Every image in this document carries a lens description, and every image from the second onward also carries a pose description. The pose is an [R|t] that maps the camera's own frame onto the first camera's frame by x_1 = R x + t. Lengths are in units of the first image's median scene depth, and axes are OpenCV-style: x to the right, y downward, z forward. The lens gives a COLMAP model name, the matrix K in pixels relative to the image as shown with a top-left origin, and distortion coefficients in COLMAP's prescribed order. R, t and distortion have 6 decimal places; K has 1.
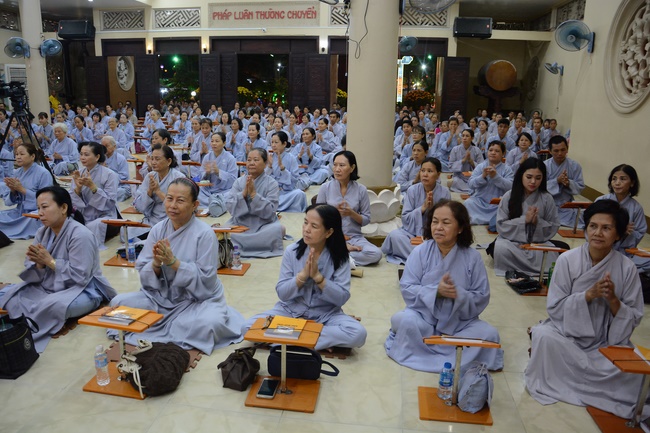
lens RADIAL K [[500.8, 0, 327.6], [0, 500.8, 217.8], [0, 0, 1]] dist [-0.139936, 0.086721]
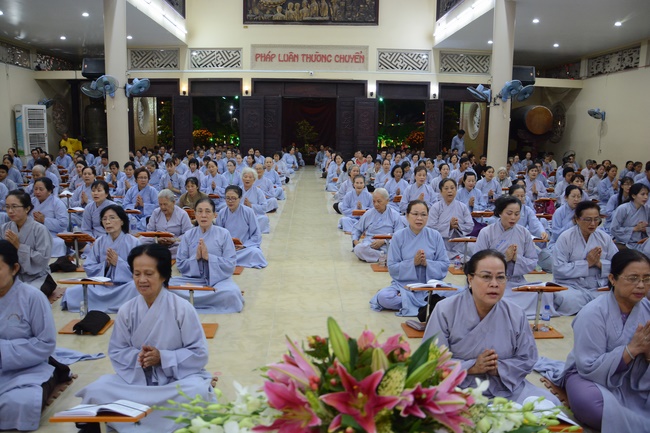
lens RADIAL K [[500.8, 0, 323.9], [0, 500.8, 219.6], [0, 0, 1]] dist [-0.139936, 0.086721]
pose [[0.985754, -0.033211, 0.164882, -0.271189], [0.045648, 0.996344, -0.072221, -0.019225], [-0.161881, 0.078718, 0.983666, 0.047207]]
